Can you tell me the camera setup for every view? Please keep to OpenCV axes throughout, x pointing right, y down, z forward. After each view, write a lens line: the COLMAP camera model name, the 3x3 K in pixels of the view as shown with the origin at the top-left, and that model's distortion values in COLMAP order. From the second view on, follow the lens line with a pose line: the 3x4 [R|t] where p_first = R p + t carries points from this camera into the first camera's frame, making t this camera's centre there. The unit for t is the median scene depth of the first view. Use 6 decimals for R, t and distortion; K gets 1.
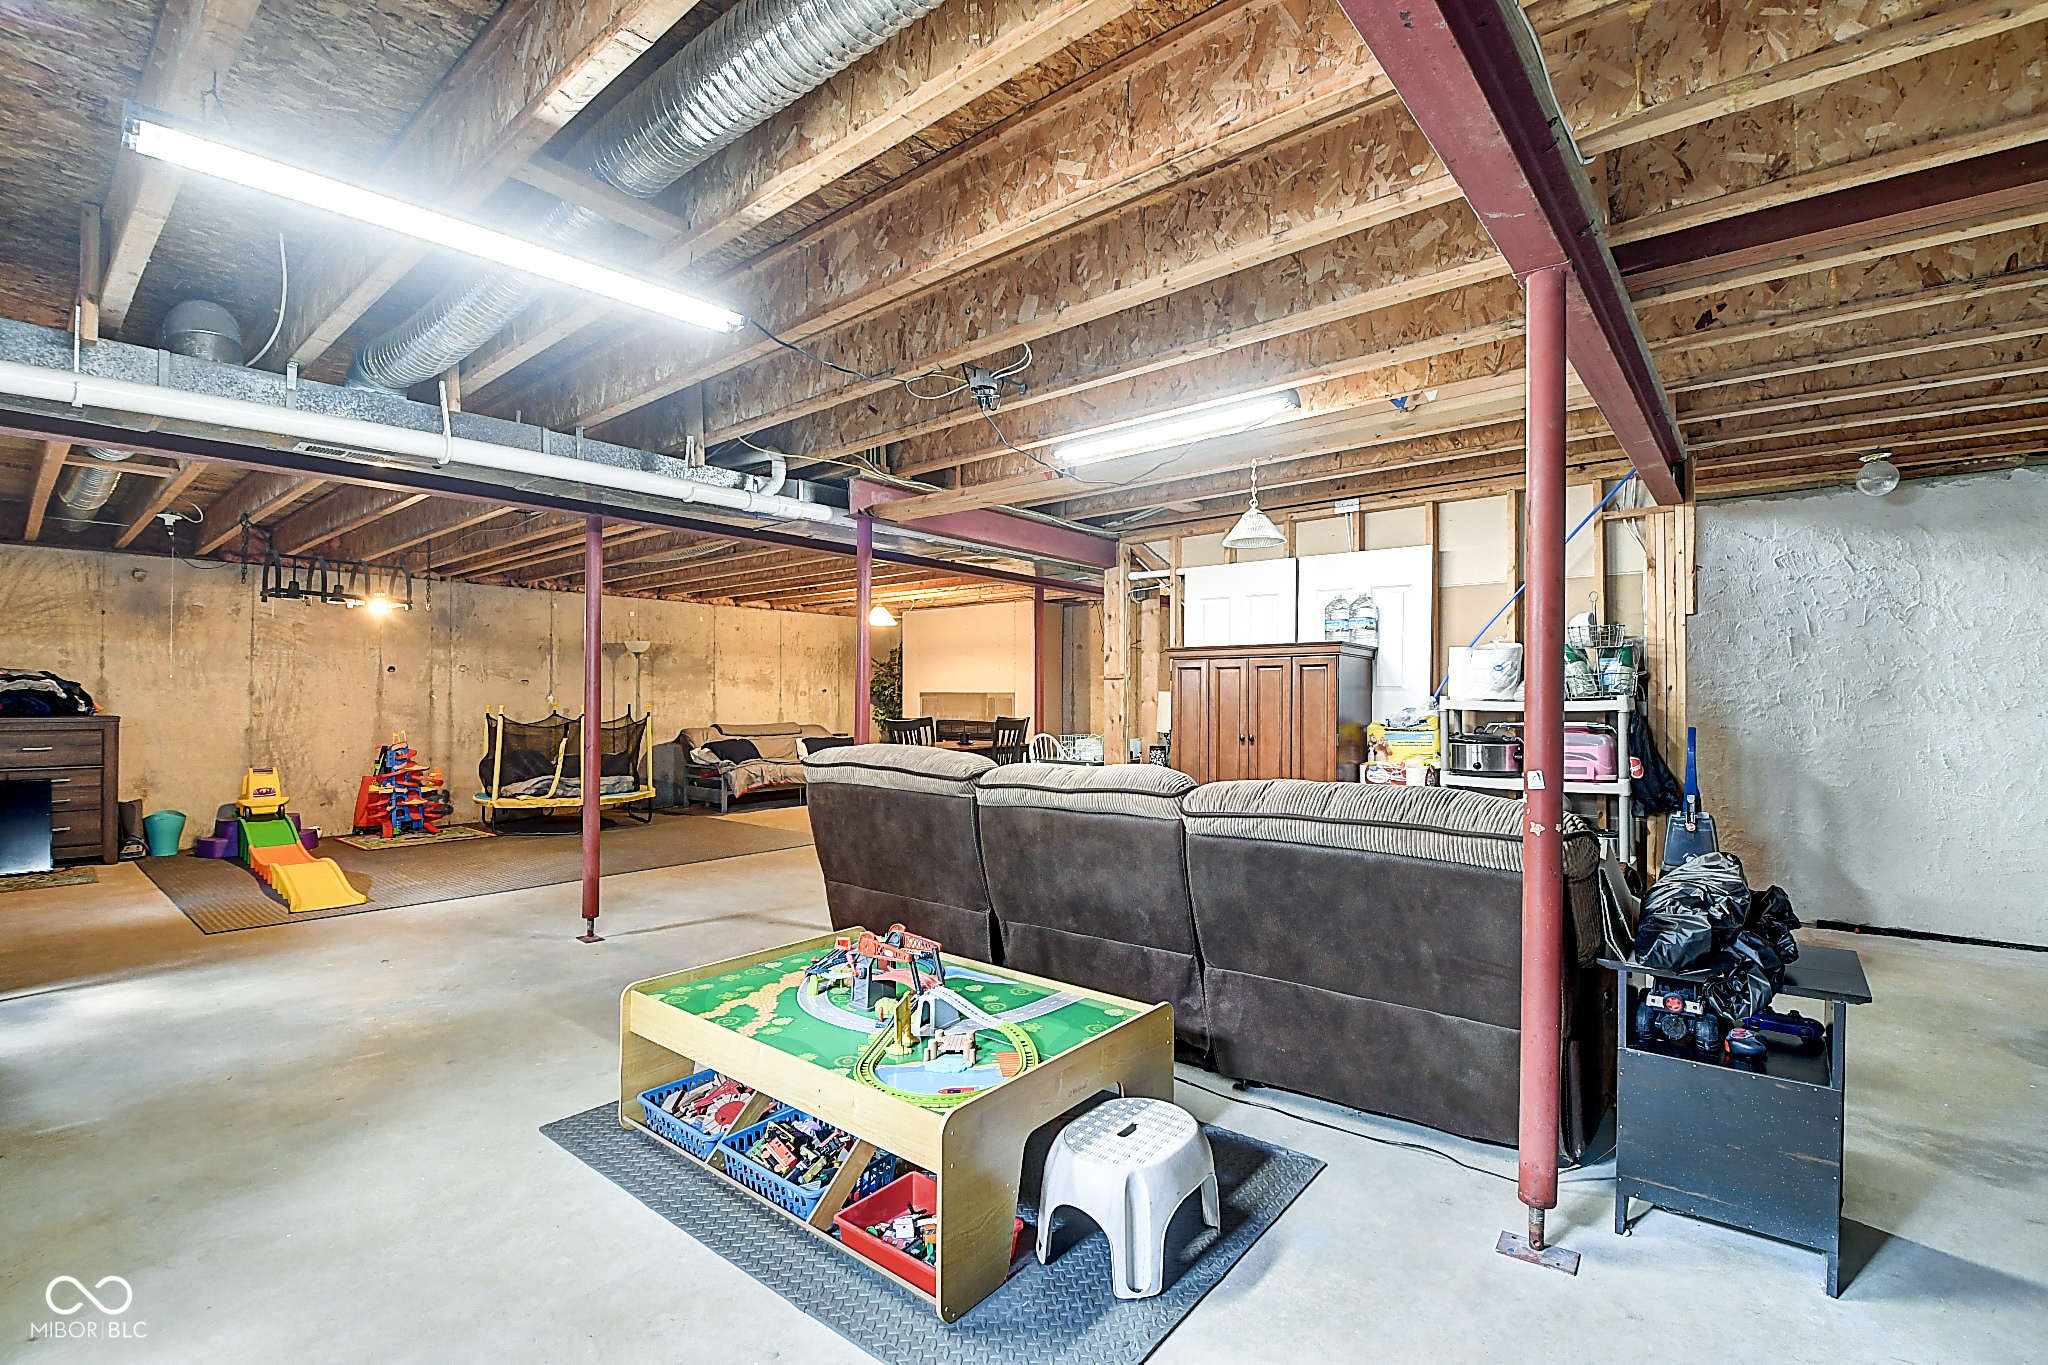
lens RADIAL K [[911.6, 0, 1043.1], [0, 911.6, 684.9], [0, 0, 1]] dist [0.011719, -0.000884]
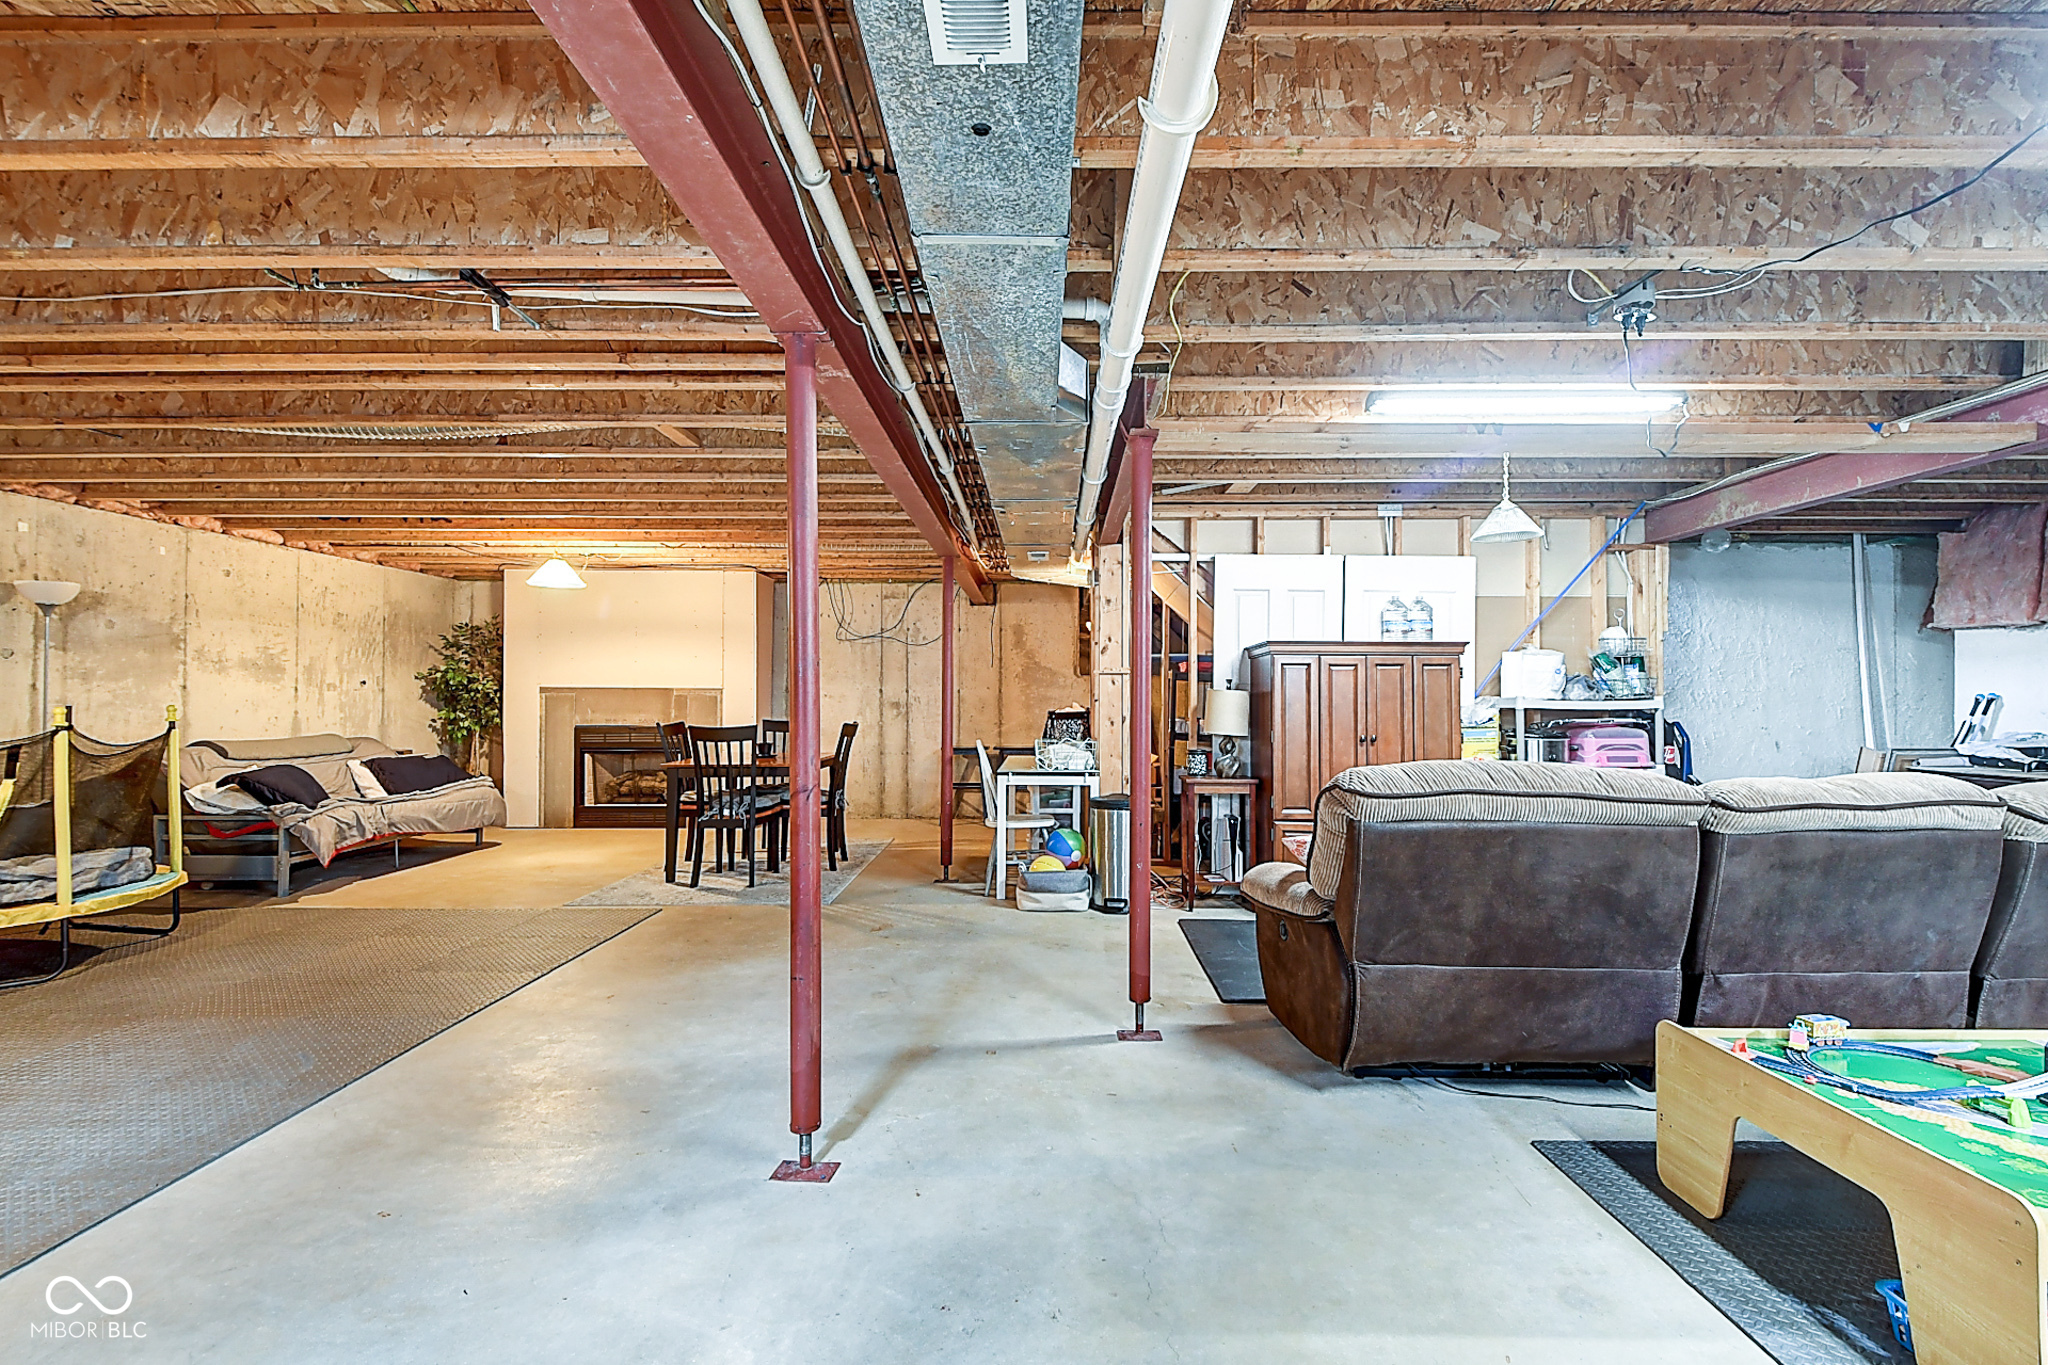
lens RADIAL K [[911.6, 0, 1033.4], [0, 911.6, 687.7], [0, 0, 1]] dist [0.011719, -0.000884]
pose [[0.771627, 0.008108, 0.636024, -0.348185], [-0.012129, 0.999925, 0.001969, 0.003539], [-0.635960, -0.009234, 0.771667, 0.256520]]
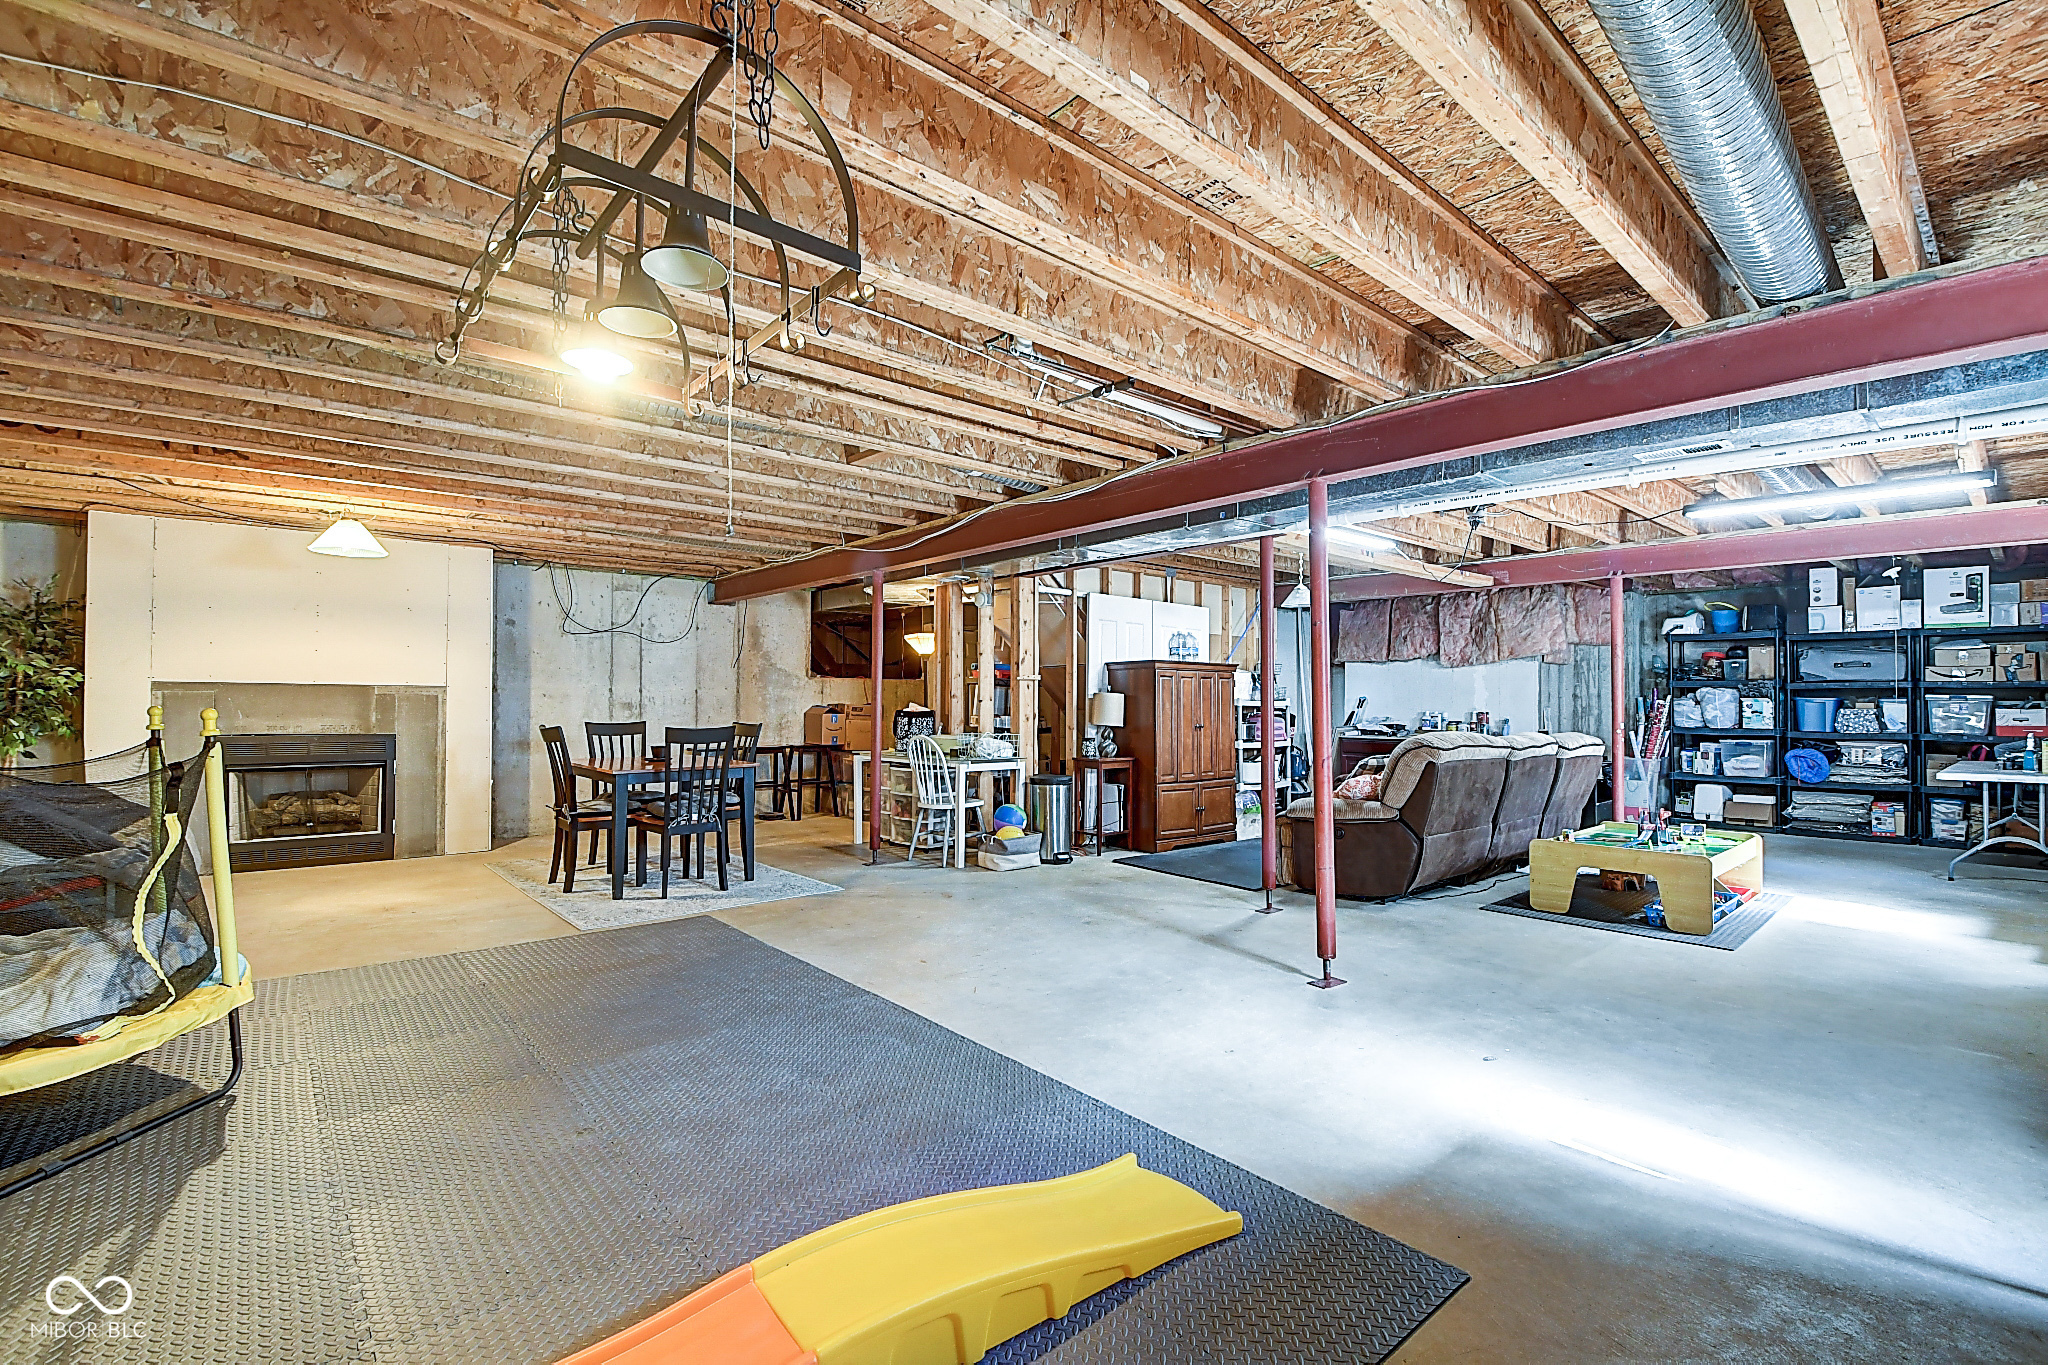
lens RADIAL K [[911.6, 0, 1023.7], [0, 911.6, 693.5], [0, 0, 1]] dist [0.011719, -0.000884]
pose [[0.159802, 0.007045, 0.987124, -0.663430], [-0.019645, 0.999799, -0.003955, 0.009254], [-0.986954, -0.018760, 0.159909, 0.553048]]
